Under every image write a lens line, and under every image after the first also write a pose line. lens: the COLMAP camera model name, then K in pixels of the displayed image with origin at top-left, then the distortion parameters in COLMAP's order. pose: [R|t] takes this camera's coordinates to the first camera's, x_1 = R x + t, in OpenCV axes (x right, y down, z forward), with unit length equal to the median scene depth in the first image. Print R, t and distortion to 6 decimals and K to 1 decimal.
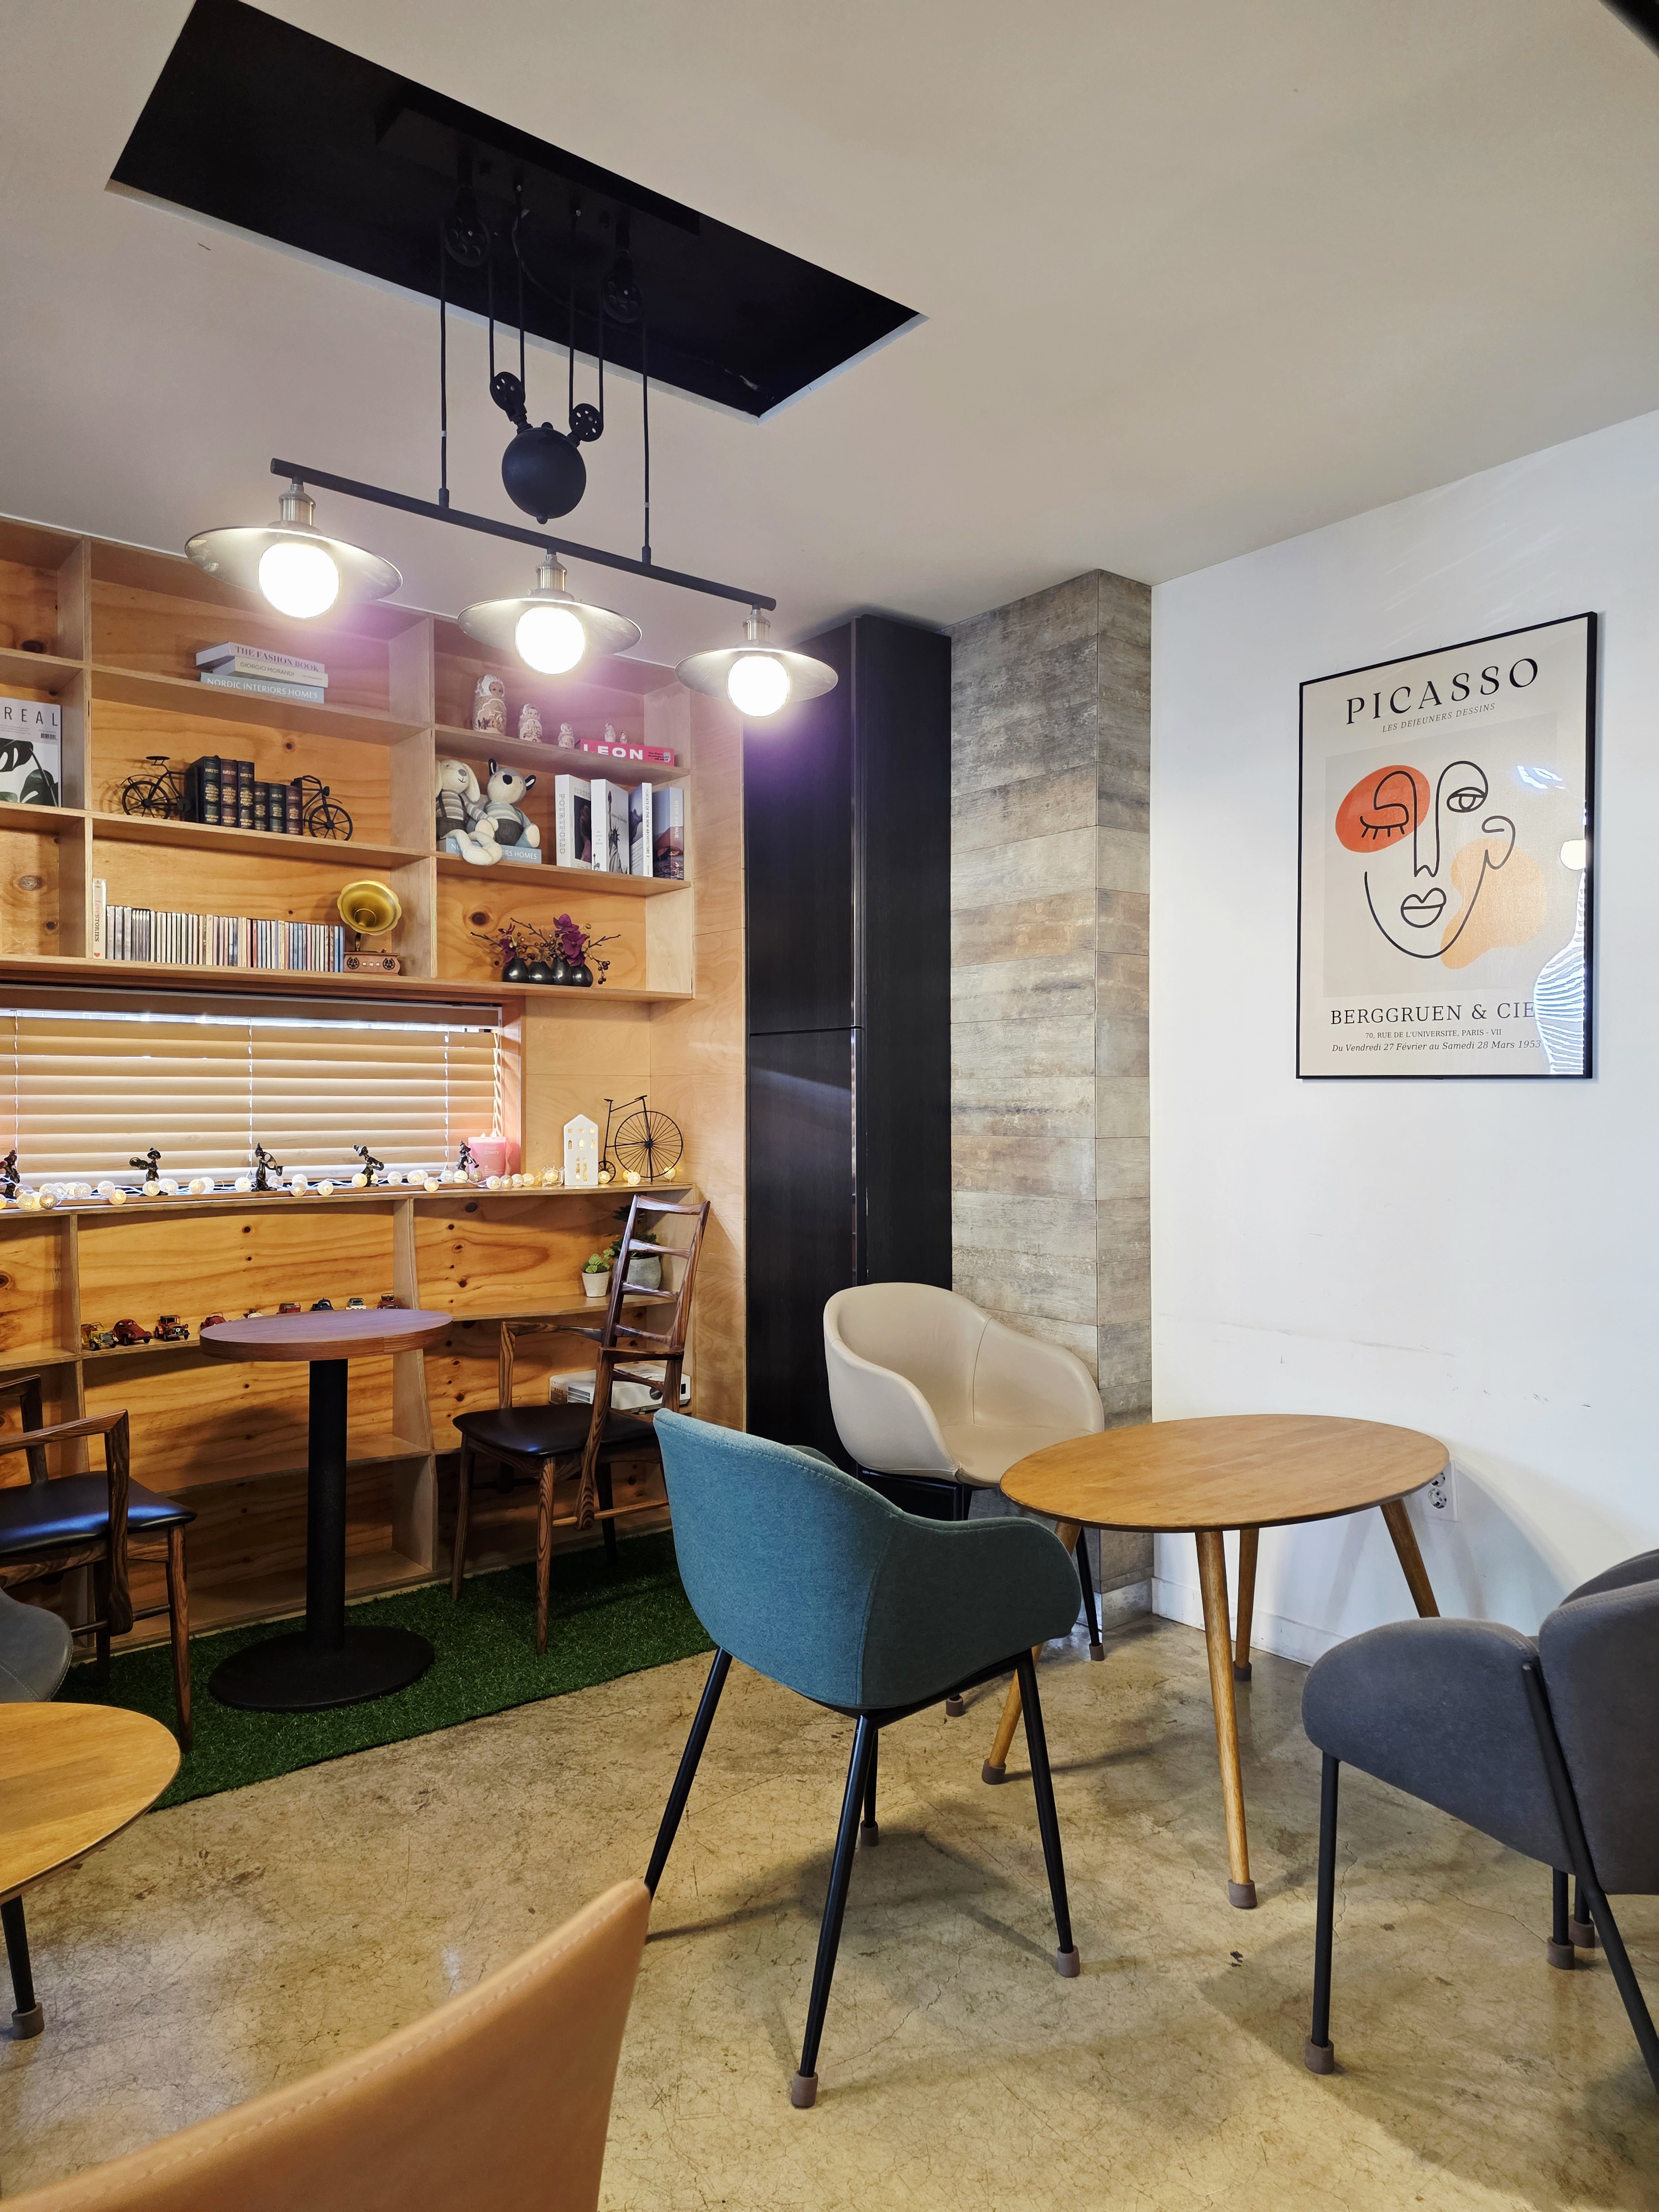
lens RADIAL K [[1440.3, 0, 829.5], [0, 1440.3, 1106.0], [0, 0, 1]] dist [0.002346, 0.001512]
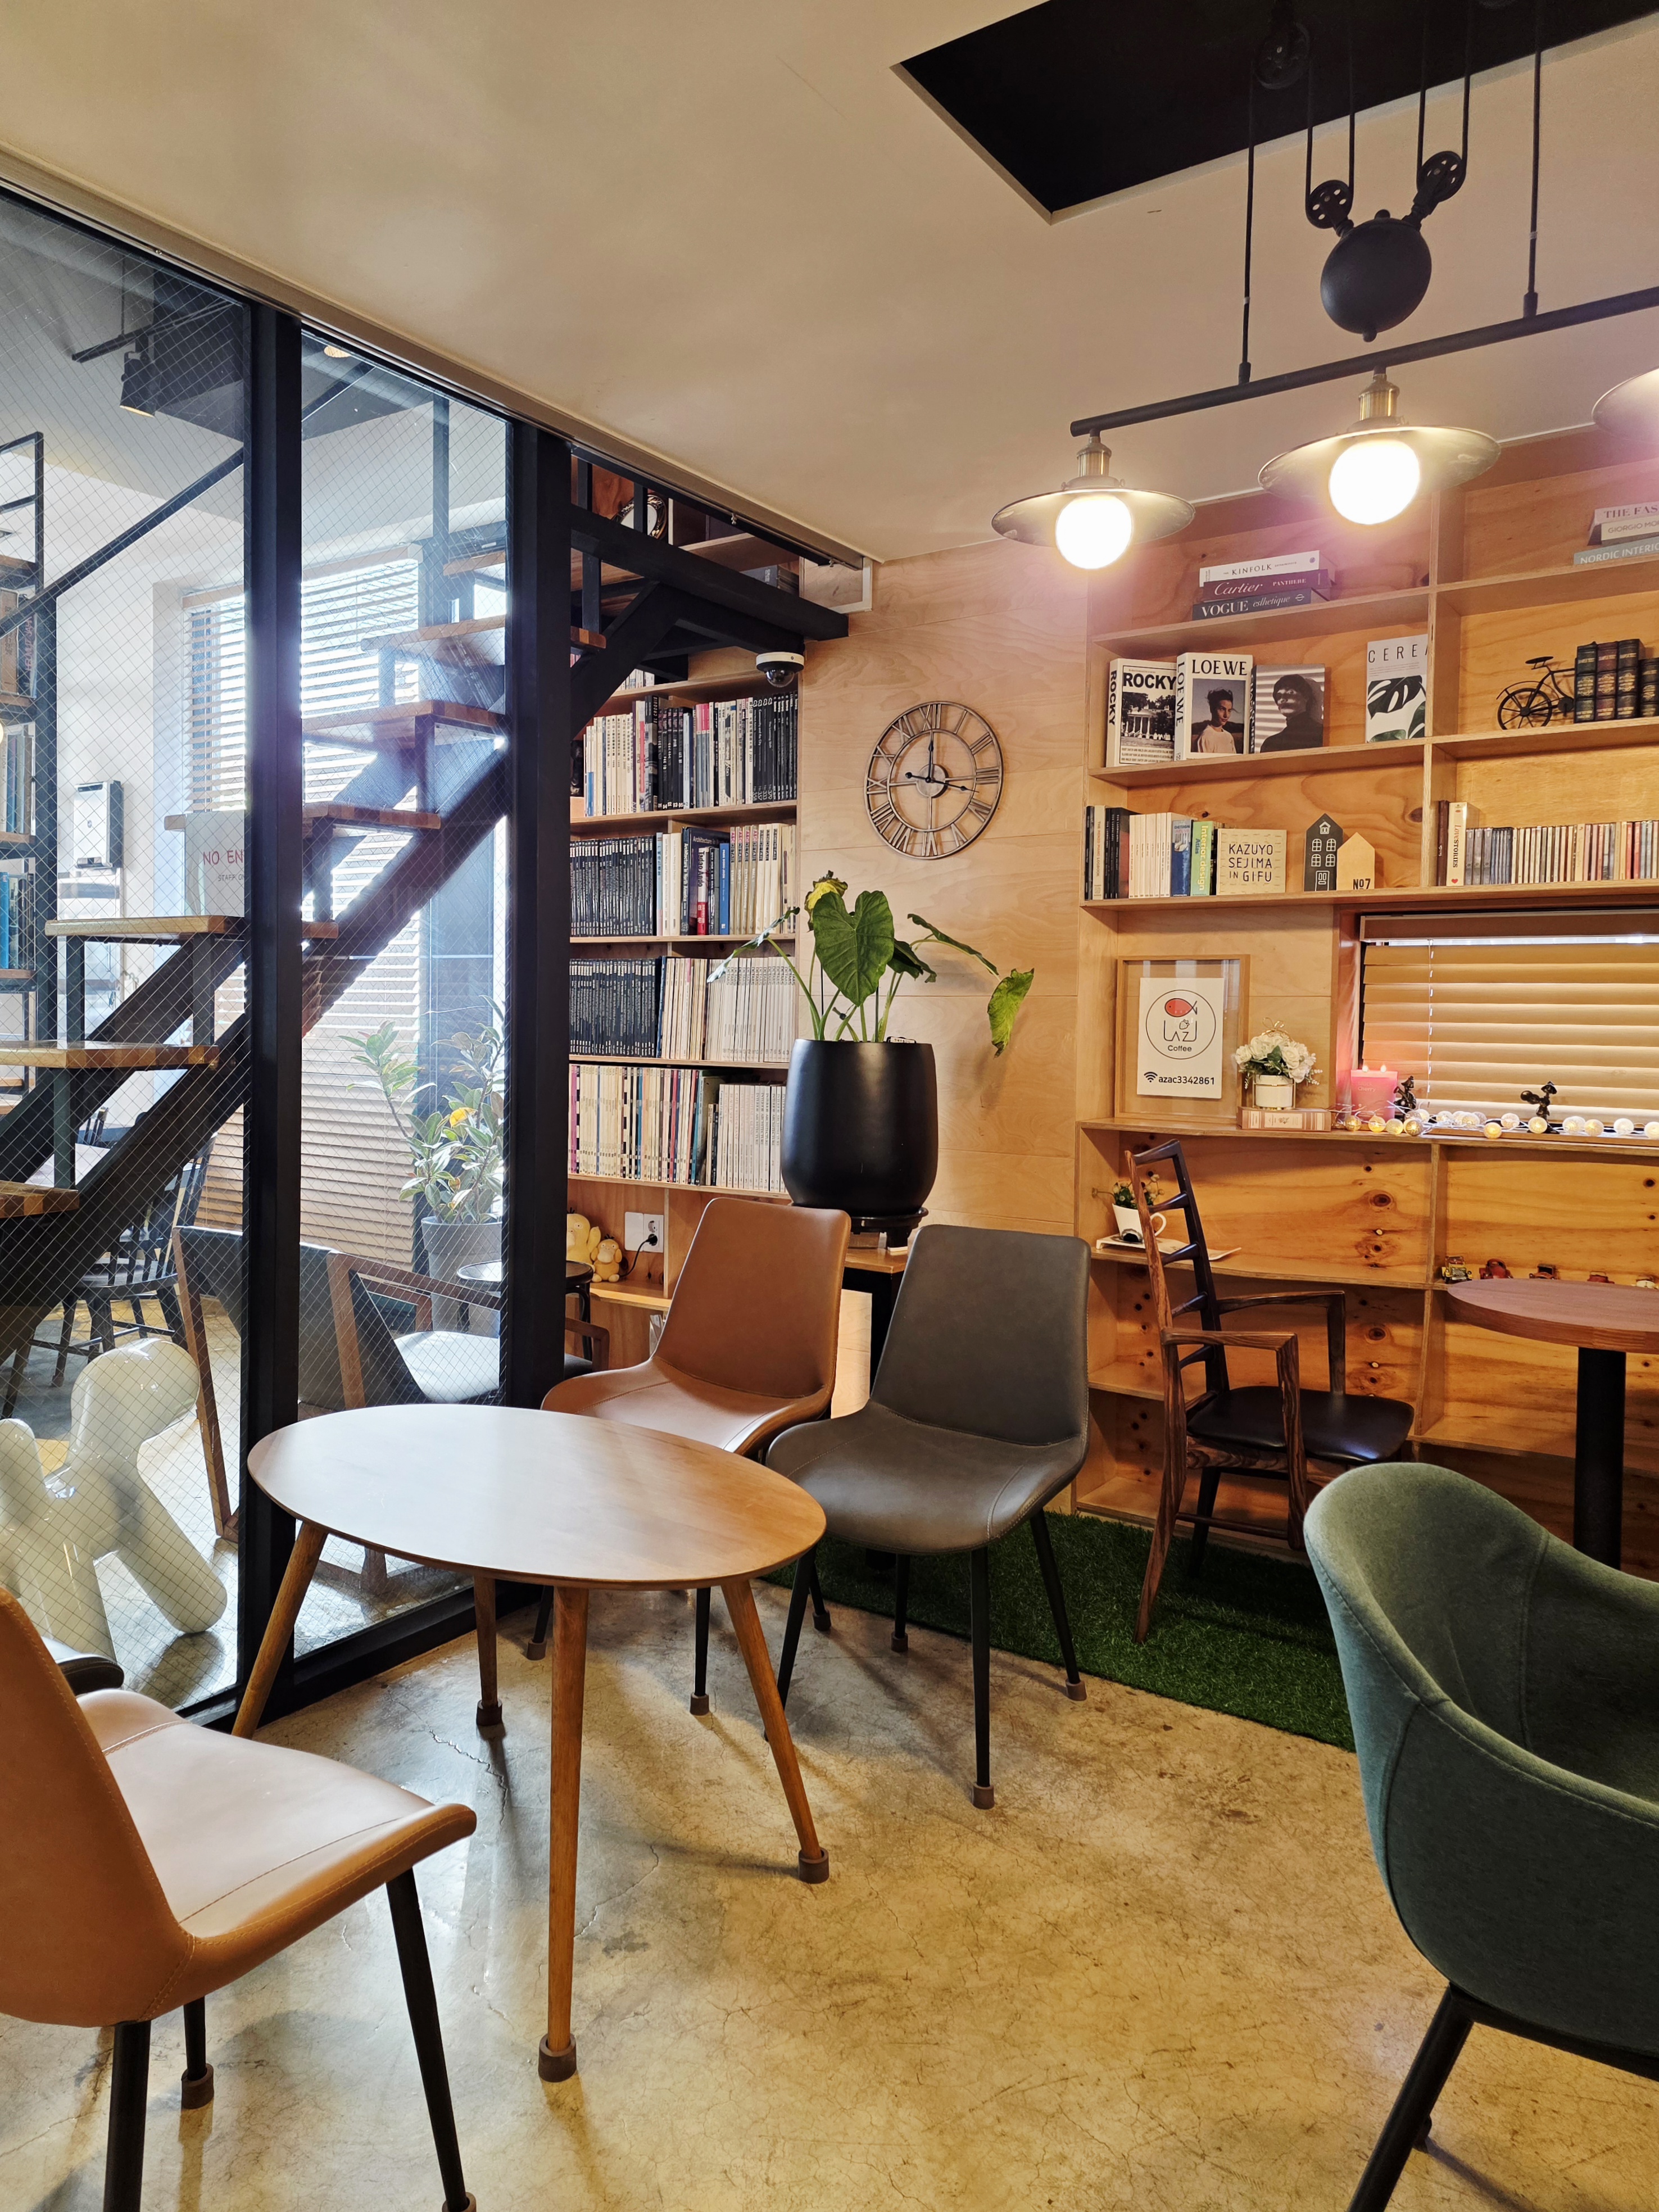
lens RADIAL K [[1500.5, 0, 827.1], [0, 1500.5, 1039.6], [0, 0, 1]] dist [0.024382, -0.000415]
pose [[0.273118, 0.028893, -0.961547, 0.369661], [-0.014741, 0.999557, 0.025848, -0.017813], [0.961868, 0.007115, 0.273423, 0.317556]]
